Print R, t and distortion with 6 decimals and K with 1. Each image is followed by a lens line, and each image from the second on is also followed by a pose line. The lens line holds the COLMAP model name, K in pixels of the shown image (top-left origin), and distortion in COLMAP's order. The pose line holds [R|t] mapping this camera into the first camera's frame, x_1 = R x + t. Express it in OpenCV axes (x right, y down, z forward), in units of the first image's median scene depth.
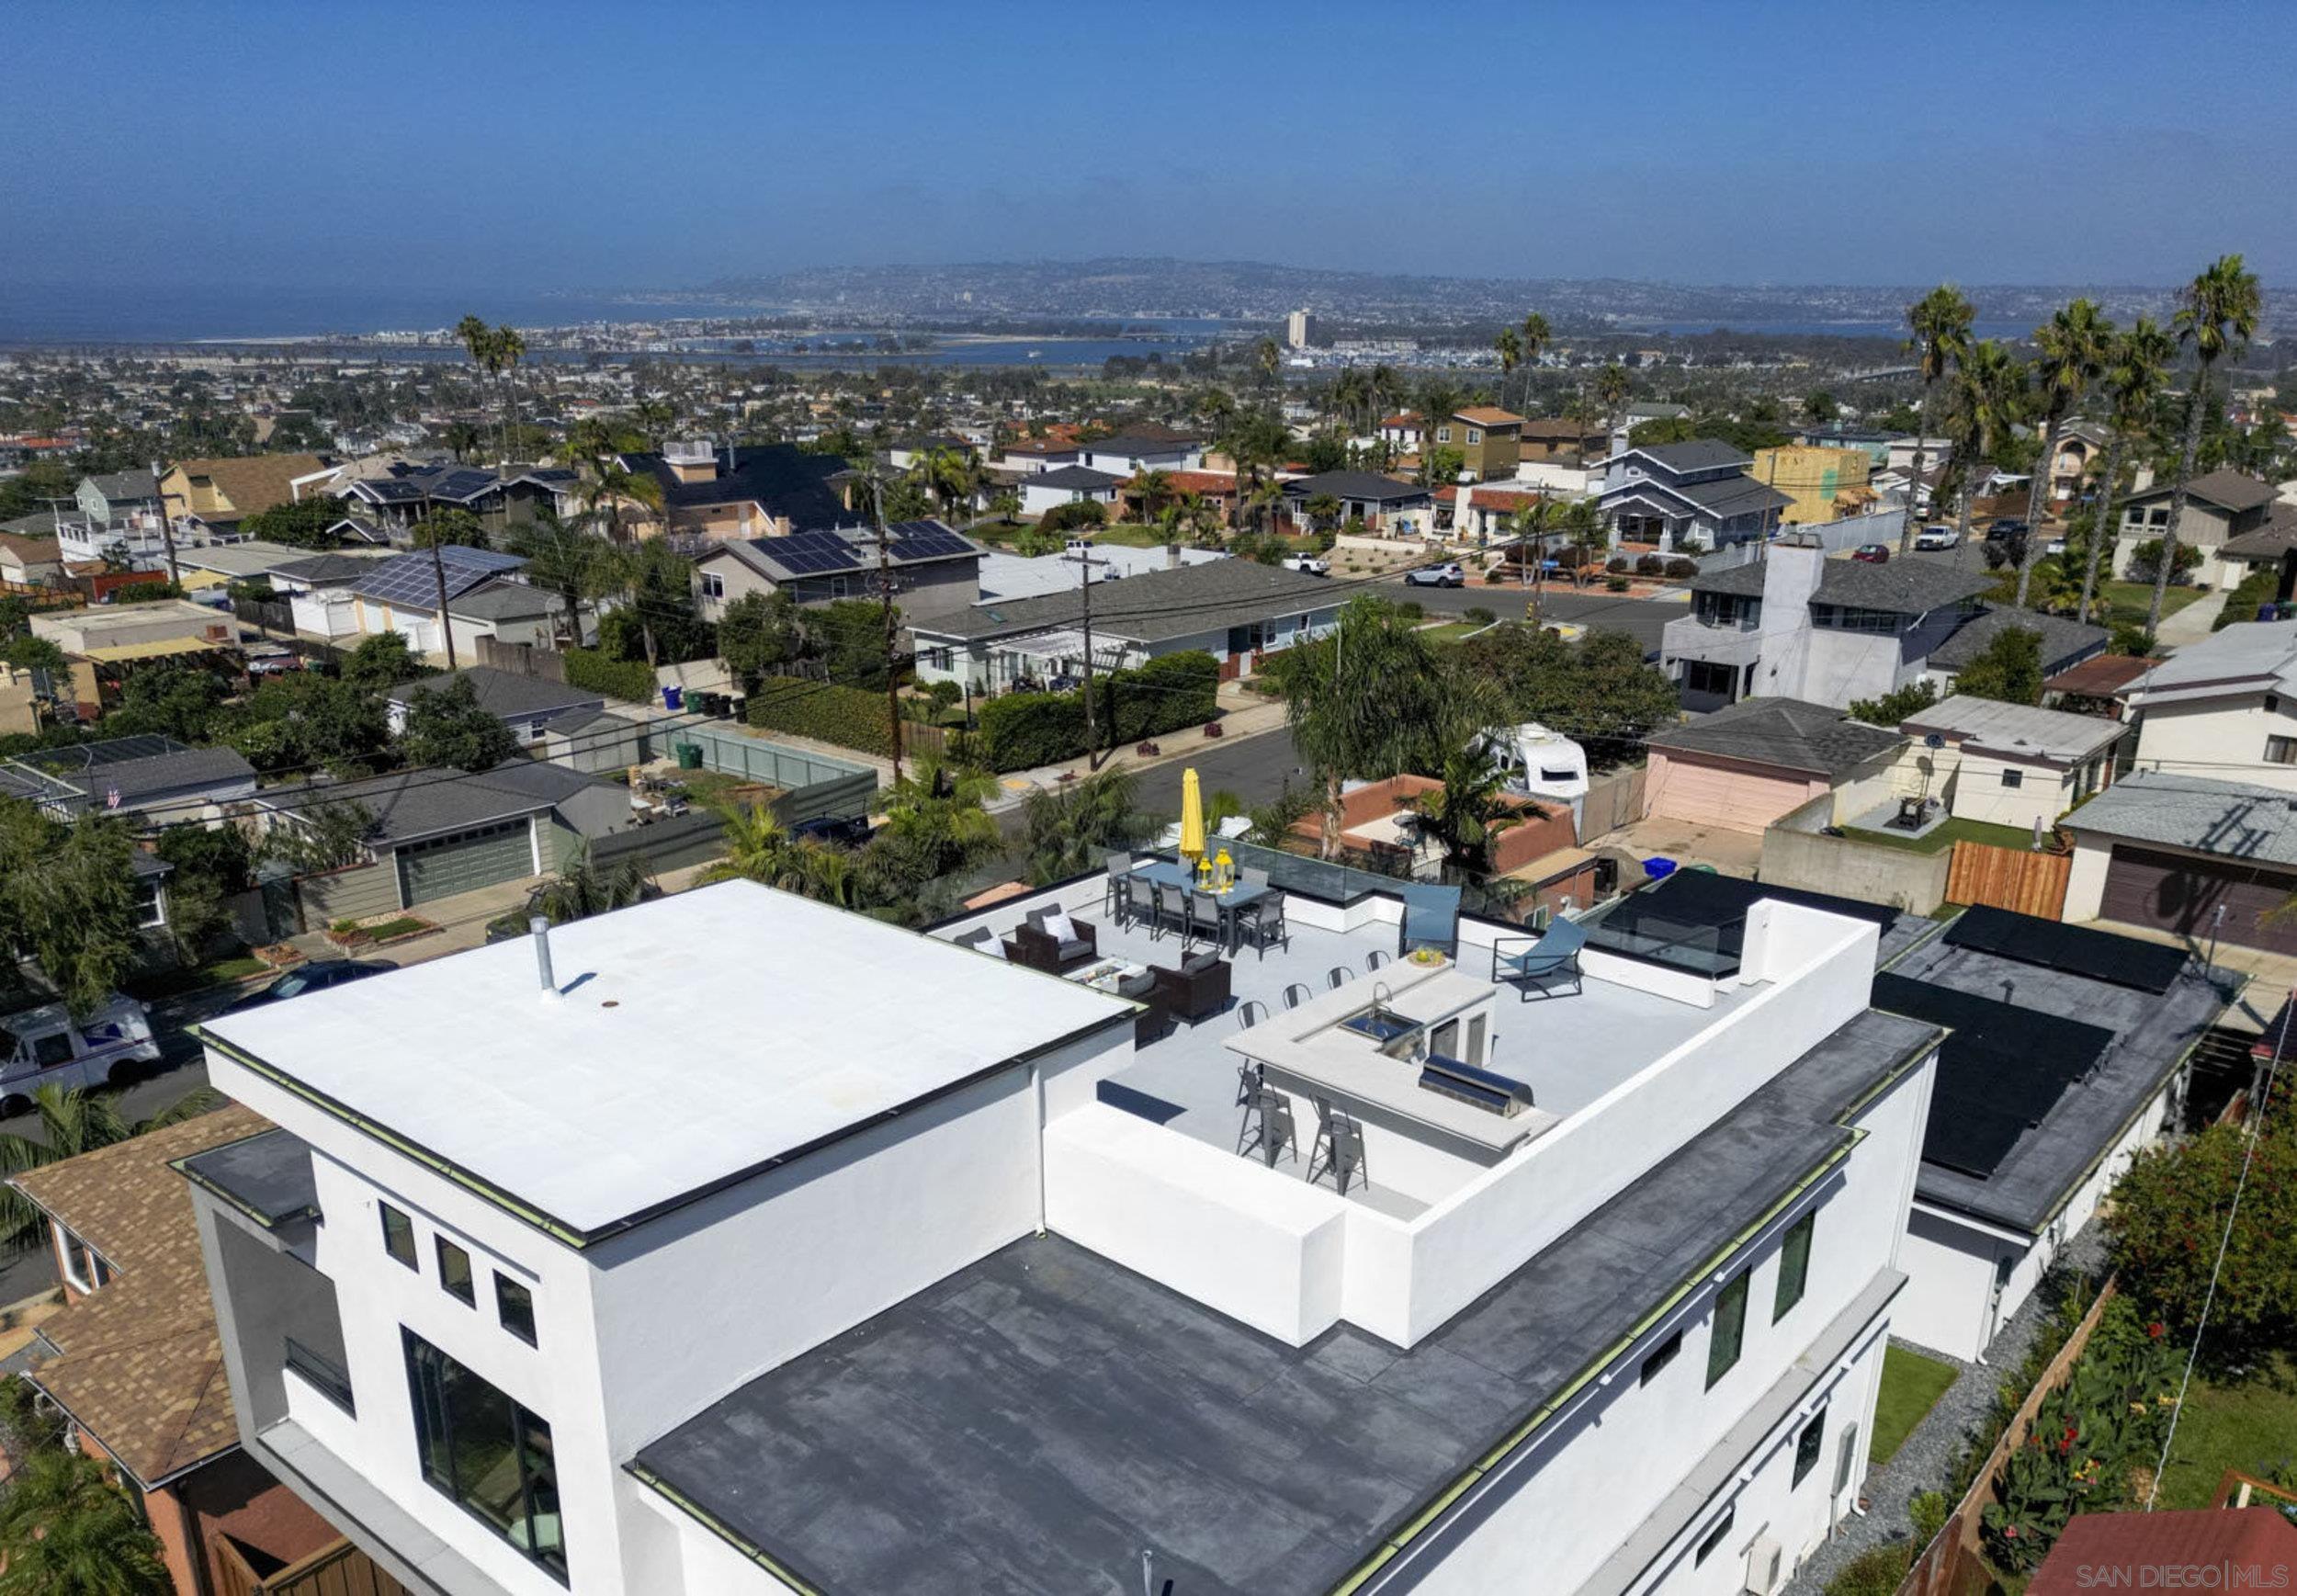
lens RADIAL K [[1782.2, 0, 1195.1], [0, 1782.2, 970.0], [0, 0, 1]] dist [0.063384, -0.049493]
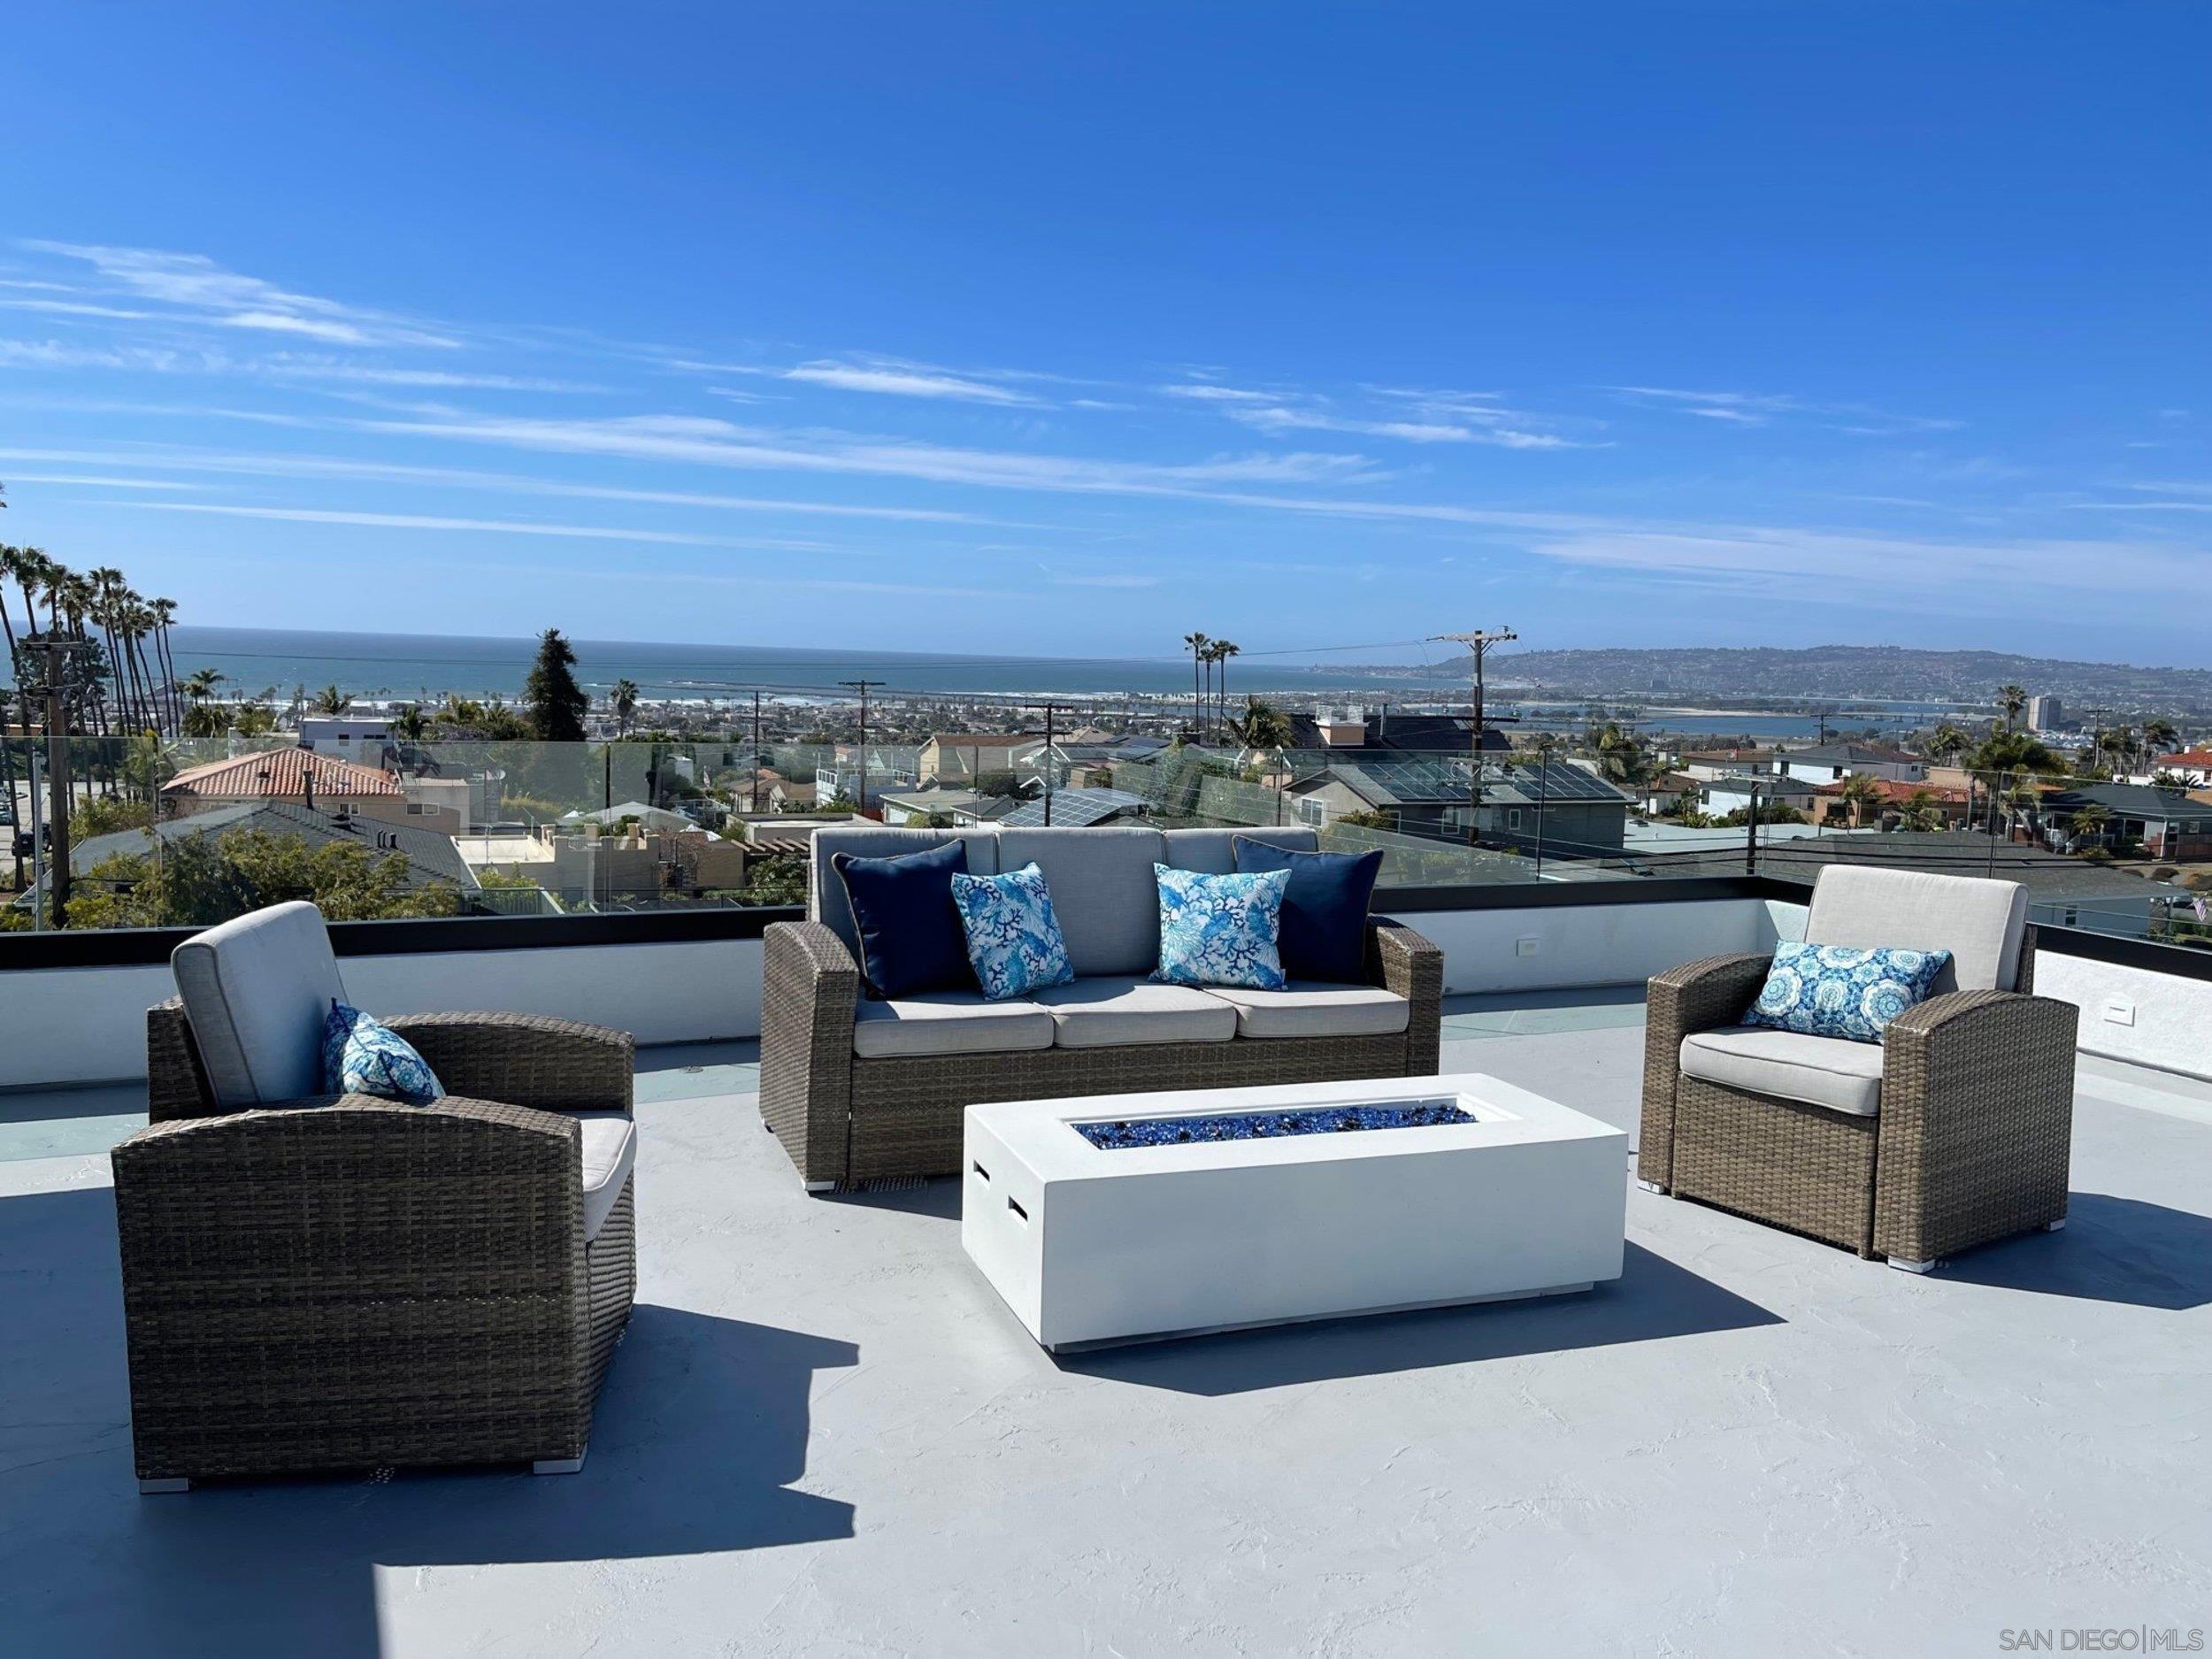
lens RADIAL K [[1684.0, 0, 1099.2], [0, 1684.0, 833.5], [0, 0, 1]] dist [0.043925, 0.001051]
pose [[0.901076, 0.061343, -0.429301, -0.001181], [-0.172199, 0.959167, -0.224380, 0.001943], [0.398007, 0.276108, 0.874846, 0.114115]]
